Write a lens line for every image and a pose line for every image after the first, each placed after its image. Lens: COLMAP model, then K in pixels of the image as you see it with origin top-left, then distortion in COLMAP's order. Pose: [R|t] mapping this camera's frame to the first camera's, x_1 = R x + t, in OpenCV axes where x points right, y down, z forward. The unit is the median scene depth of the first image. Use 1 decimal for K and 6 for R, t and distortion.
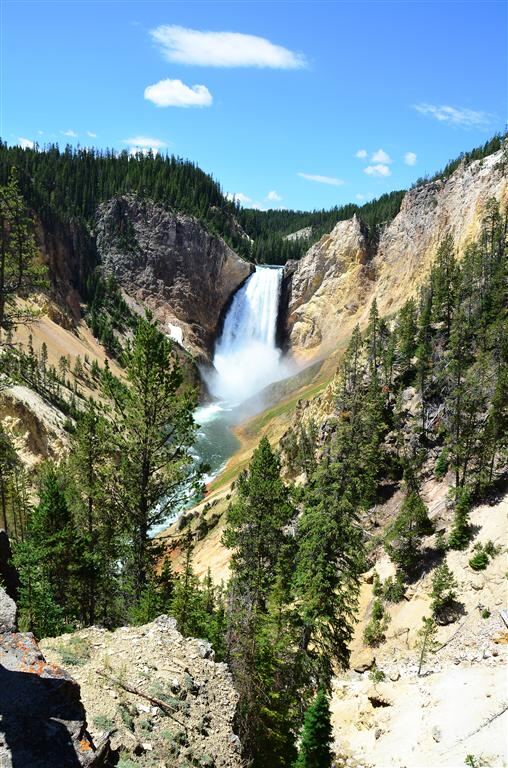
lens RADIAL K [[600.4, 0, 254.7], [0, 600.4, 386.8], [0, 0, 1]] dist [-0.157473, 0.122395]
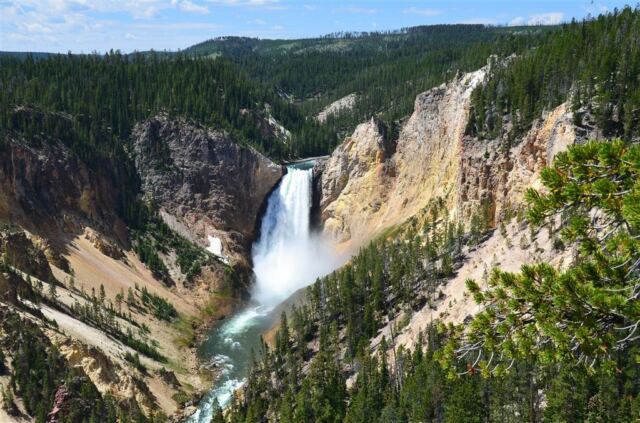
lens RADIAL K [[753.3, 0, 321.9], [0, 753.3, 213.7], [0, 0, 1]] dist [0.011505, 0.331560]
pose [[0.996536, -0.079265, -0.025168, 0.100581], [0.078780, 0.996697, -0.019707, -0.099179], [0.026647, 0.017656, 0.999489, -0.373974]]
